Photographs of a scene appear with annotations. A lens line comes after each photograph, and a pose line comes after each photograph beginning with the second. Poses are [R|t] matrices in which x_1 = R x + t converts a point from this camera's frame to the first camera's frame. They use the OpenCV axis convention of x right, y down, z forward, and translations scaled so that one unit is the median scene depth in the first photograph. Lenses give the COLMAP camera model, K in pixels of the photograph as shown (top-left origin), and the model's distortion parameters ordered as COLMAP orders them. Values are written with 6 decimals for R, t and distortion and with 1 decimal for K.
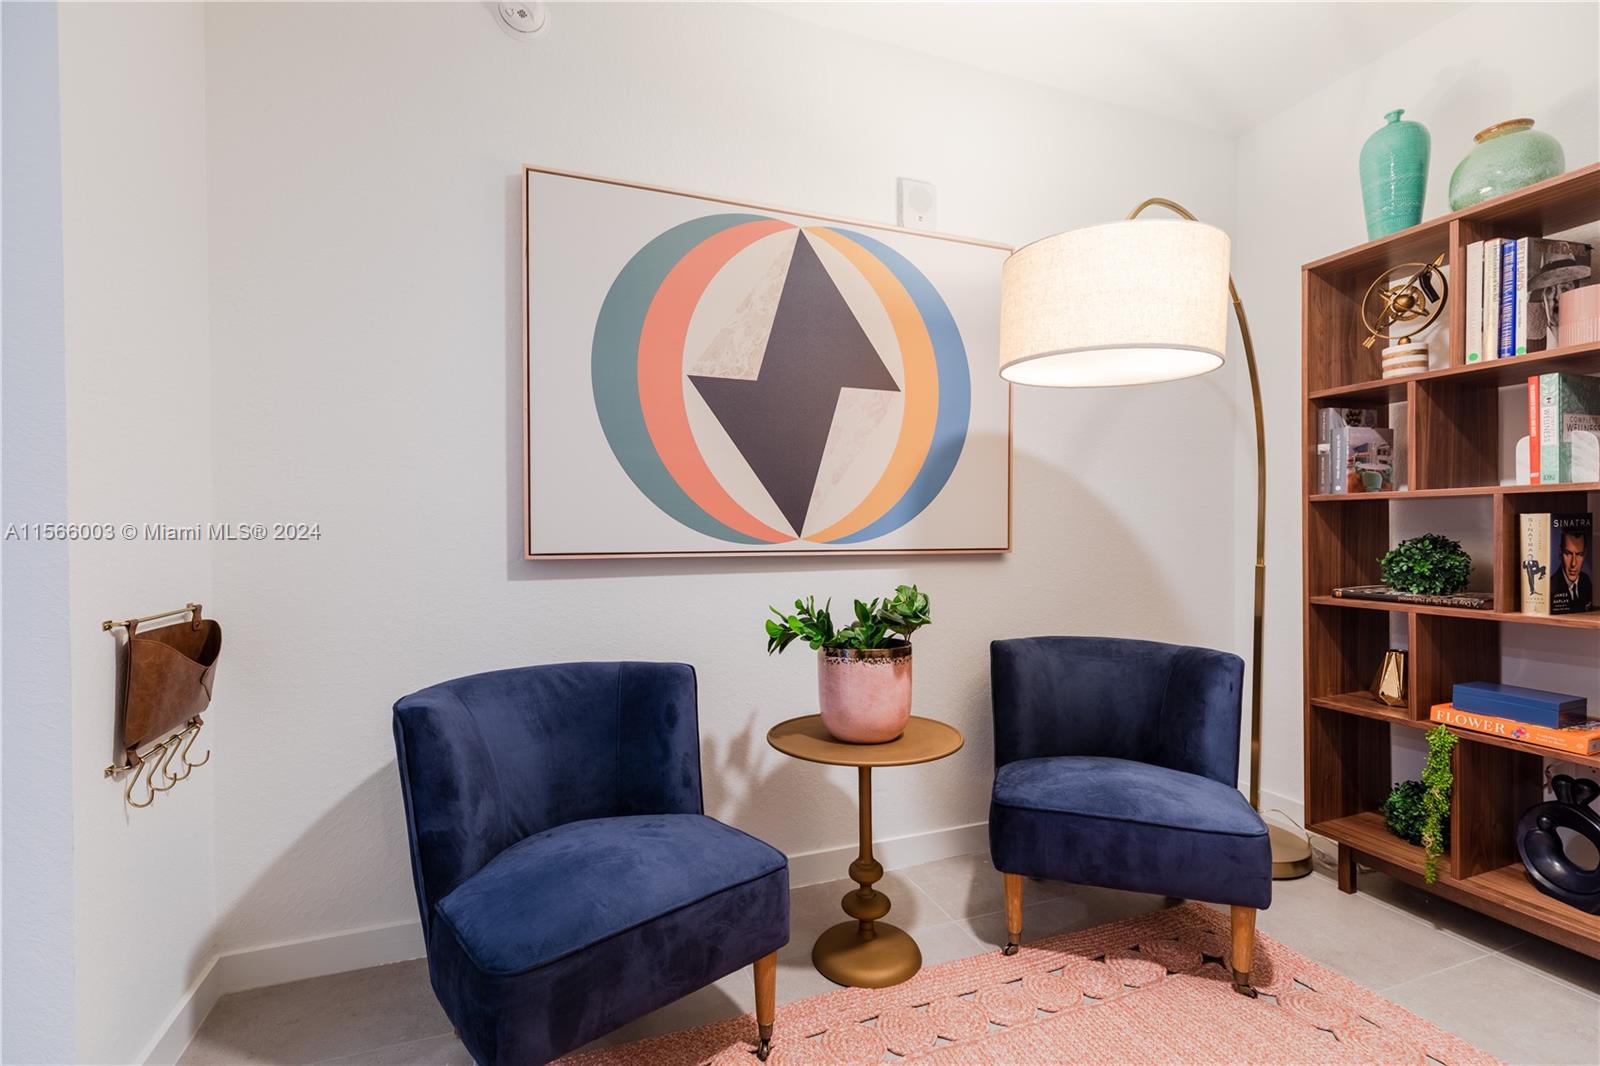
lens RADIAL K [[706.4, 0, 799.0], [0, 706.4, 541.4], [0, 0, 1]] dist [0.003405, -0.000497]
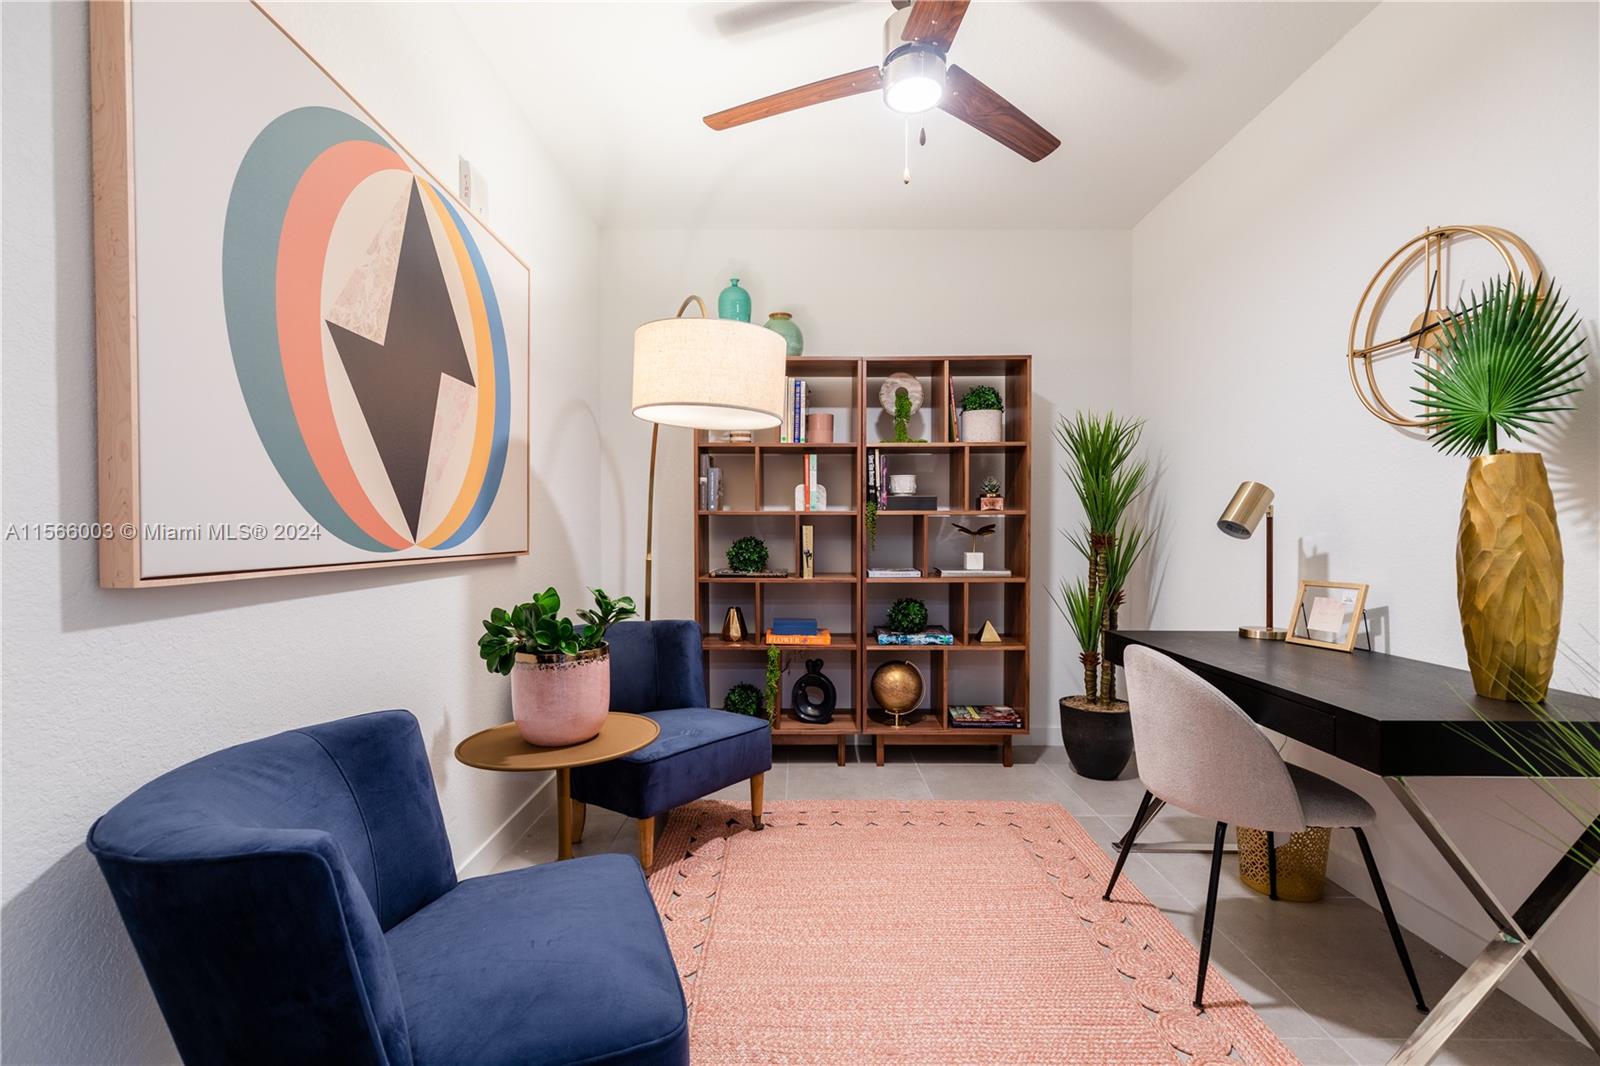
lens RADIAL K [[706.4, 0, 799.0], [0, 706.4, 541.4], [0, 0, 1]] dist [0.003405, -0.000497]
pose [[0.352434, -0.010417, 0.935779, -0.660638], [0.012610, 0.999900, 0.006382, -0.007716], [-0.935752, 0.009551, 0.352530, 0.292343]]
